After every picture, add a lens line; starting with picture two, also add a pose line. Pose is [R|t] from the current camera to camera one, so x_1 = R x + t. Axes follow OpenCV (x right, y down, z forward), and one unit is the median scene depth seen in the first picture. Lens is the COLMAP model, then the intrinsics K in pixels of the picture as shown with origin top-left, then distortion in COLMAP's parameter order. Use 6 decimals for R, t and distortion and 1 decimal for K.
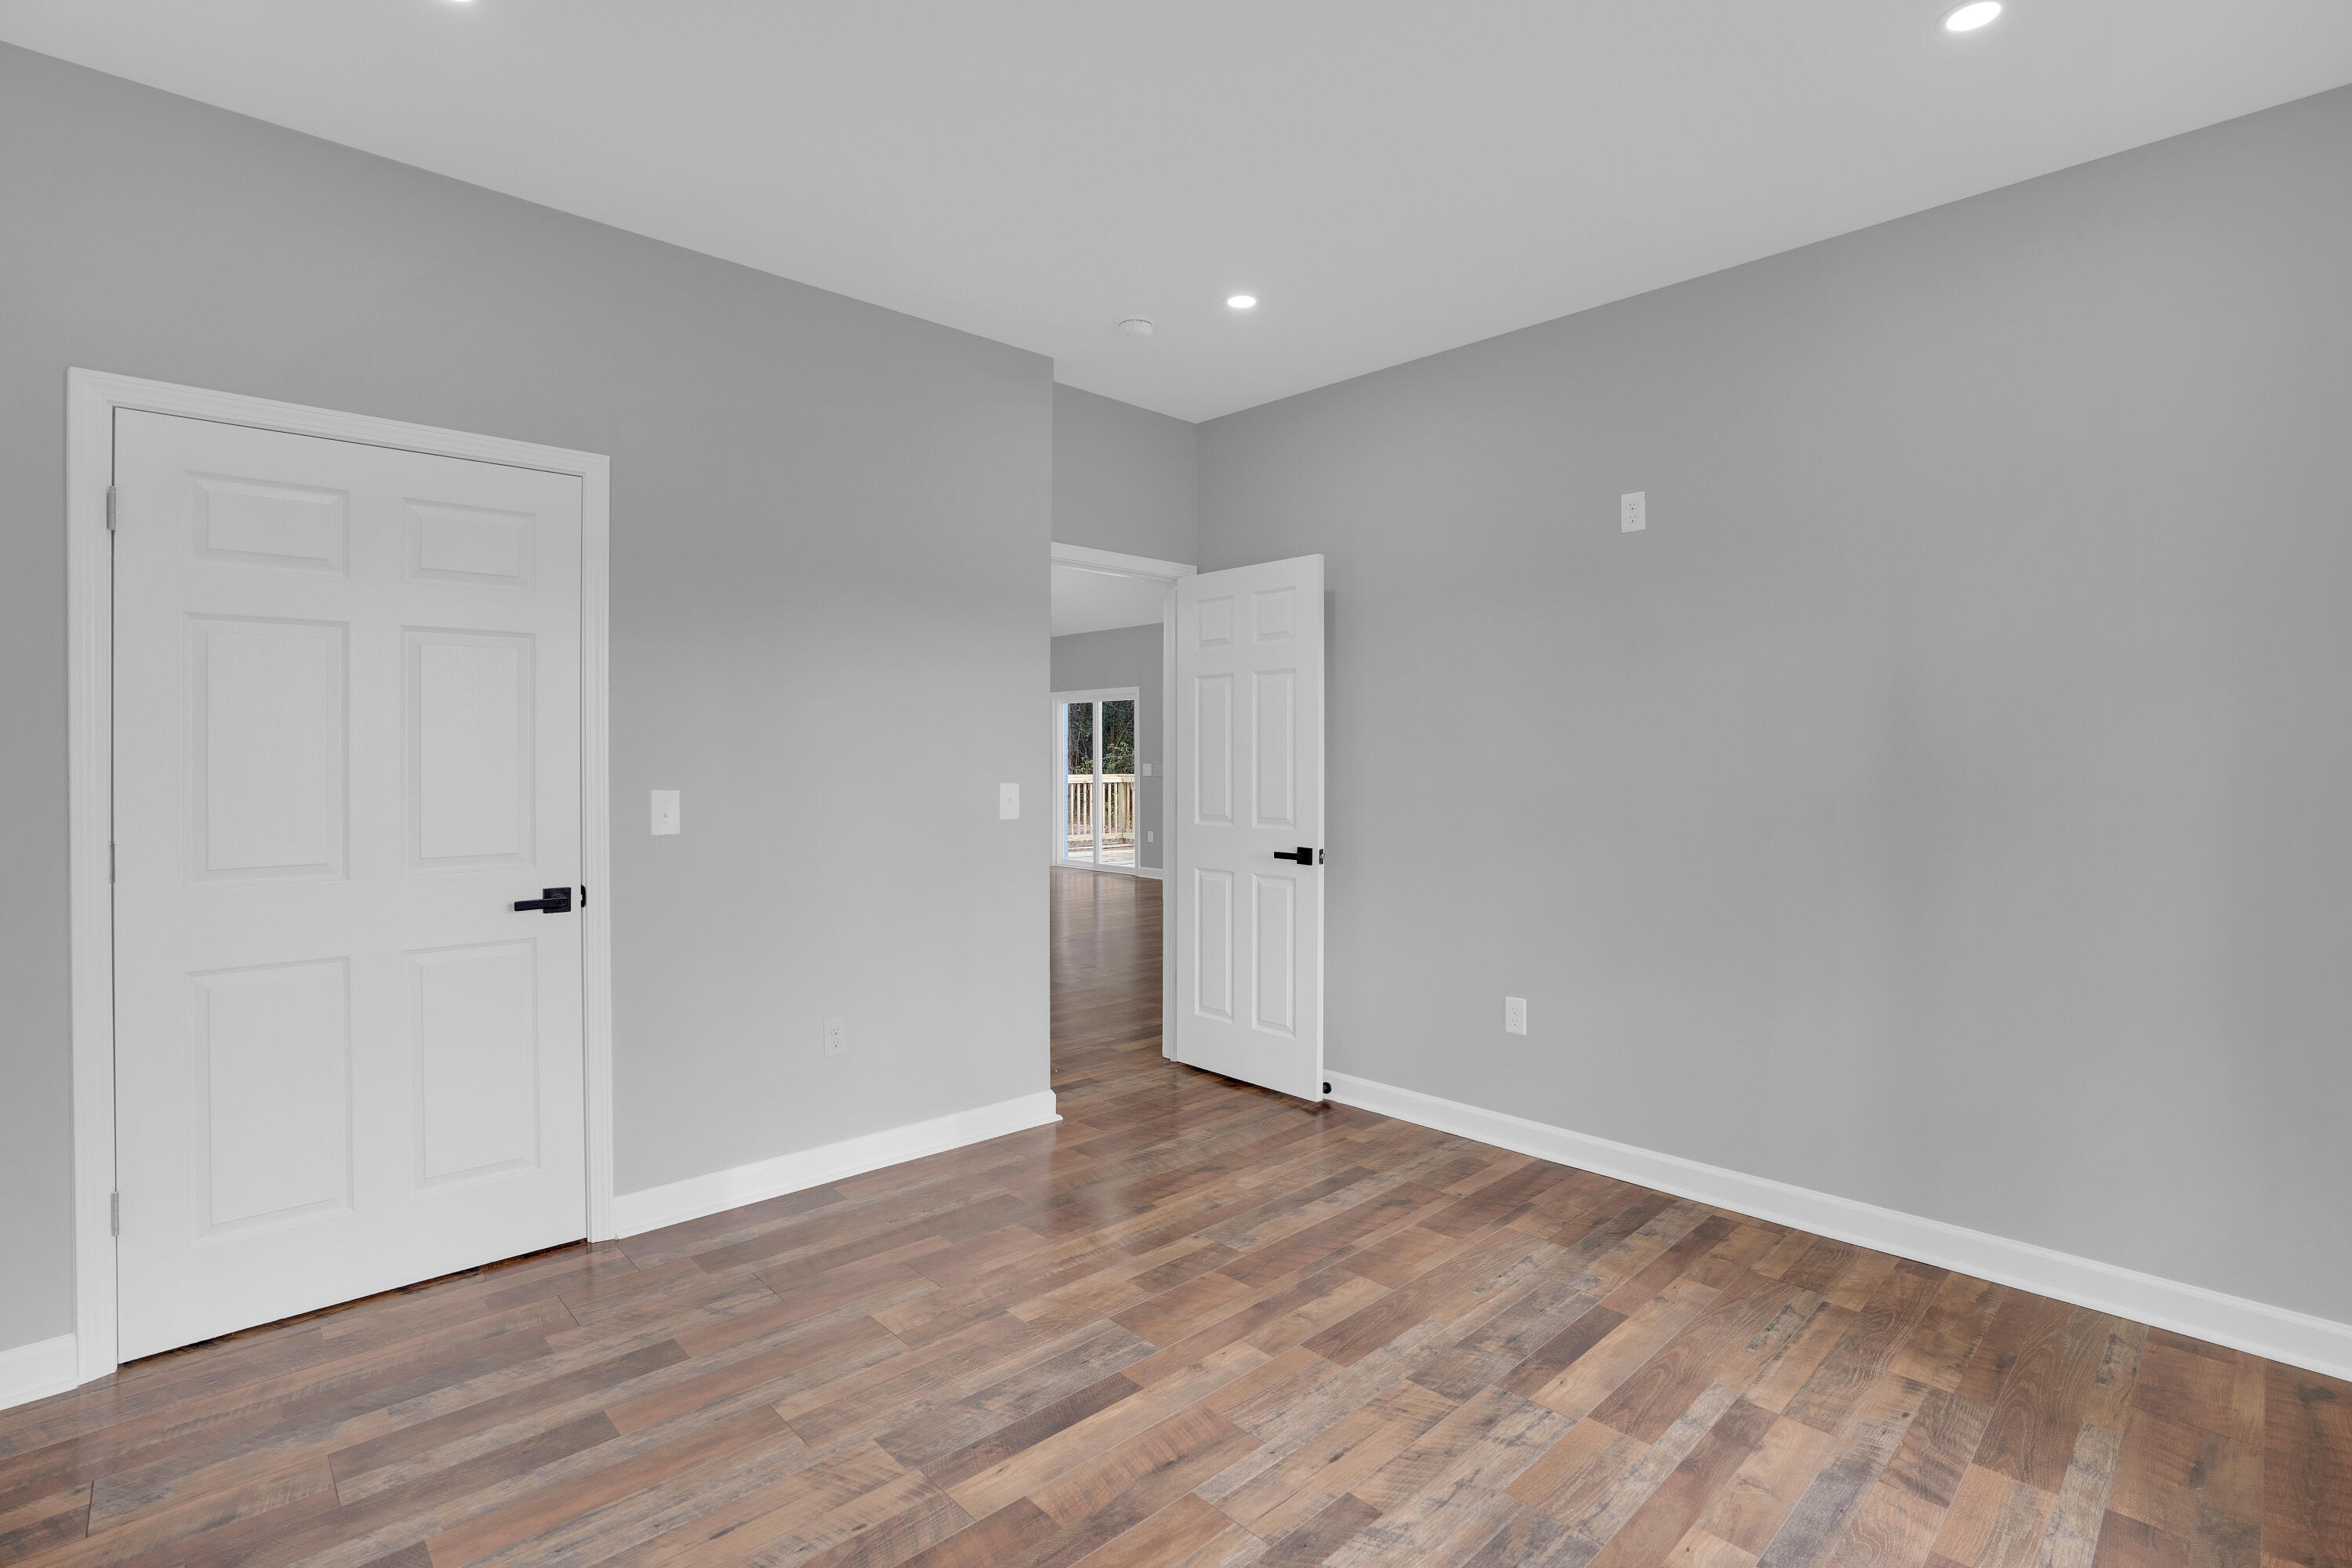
lens RADIAL K [[1115.0, 0, 1150.3], [0, 1115.0, 732.7], [0, 0, 1]] dist [-0.050285, 0.015853]
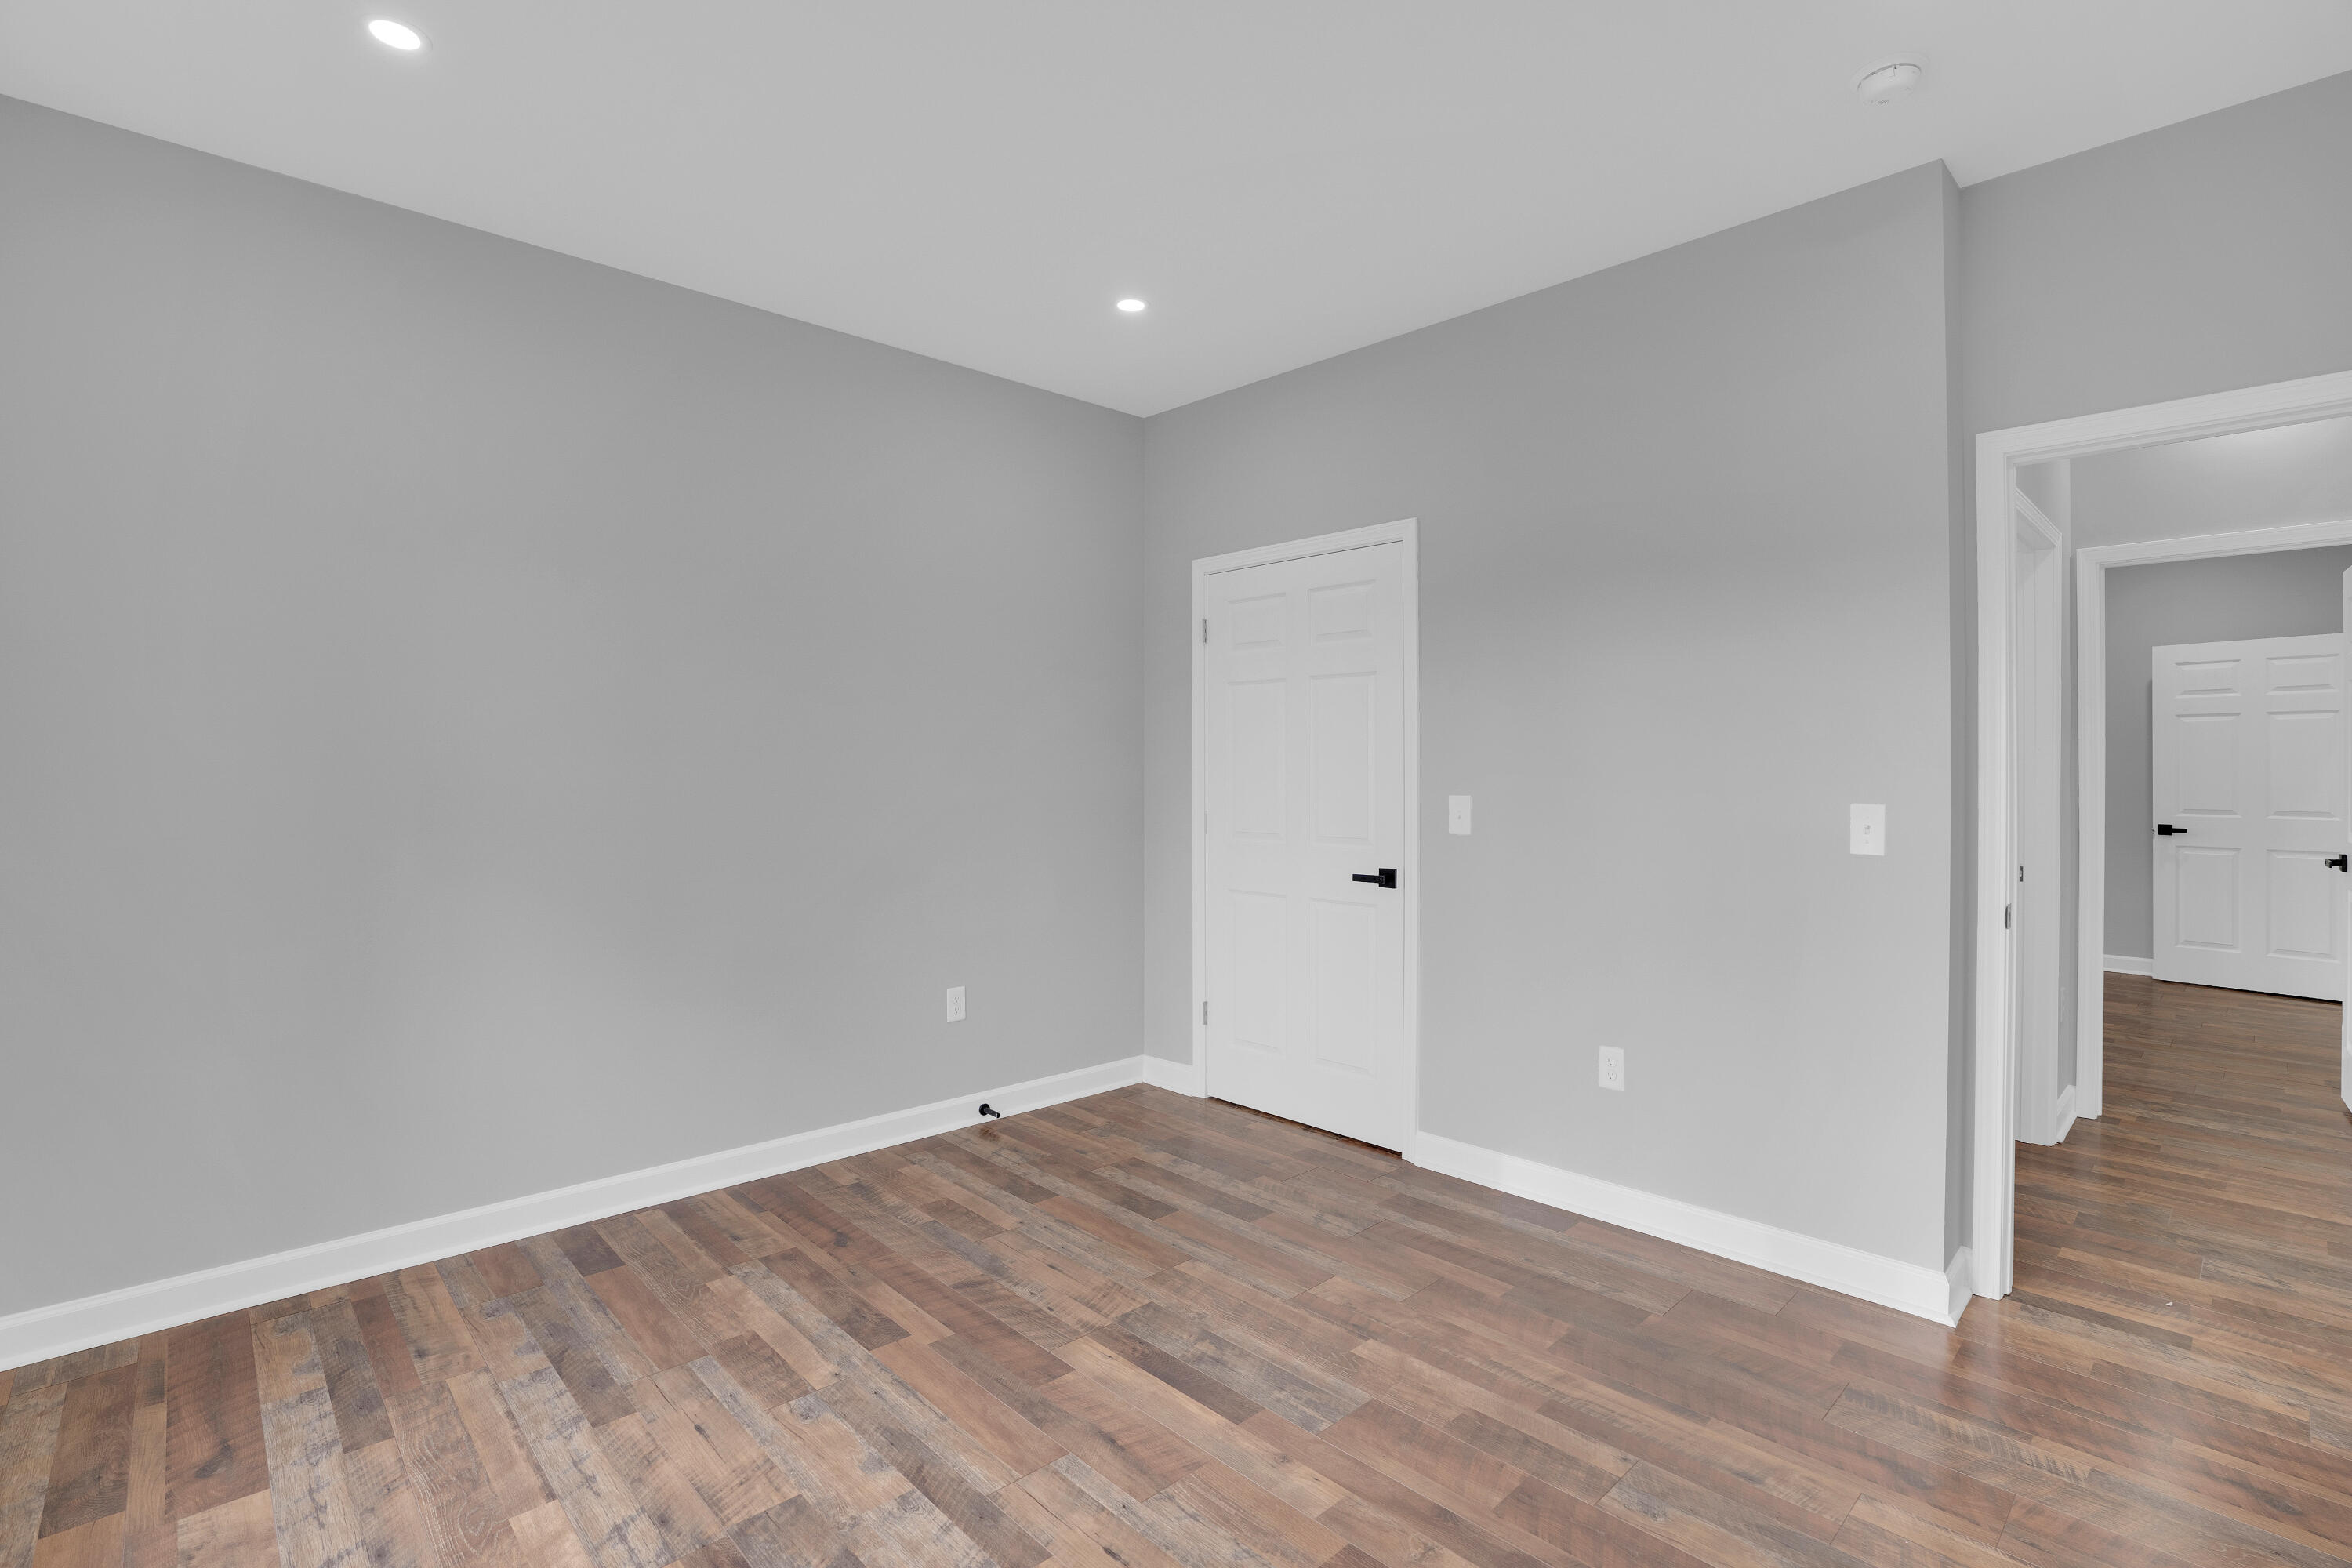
lens RADIAL K [[1115.0, 0, 1174.1], [0, 1115.0, 763.2], [0, 0, 1]] dist [-0.050285, 0.015853]
pose [[0.003734, -0.002886, -0.999989, 0.857250], [0.019856, 0.999799, -0.002811, 0.020131], [0.999796, -0.019845, 0.003791, 0.857760]]
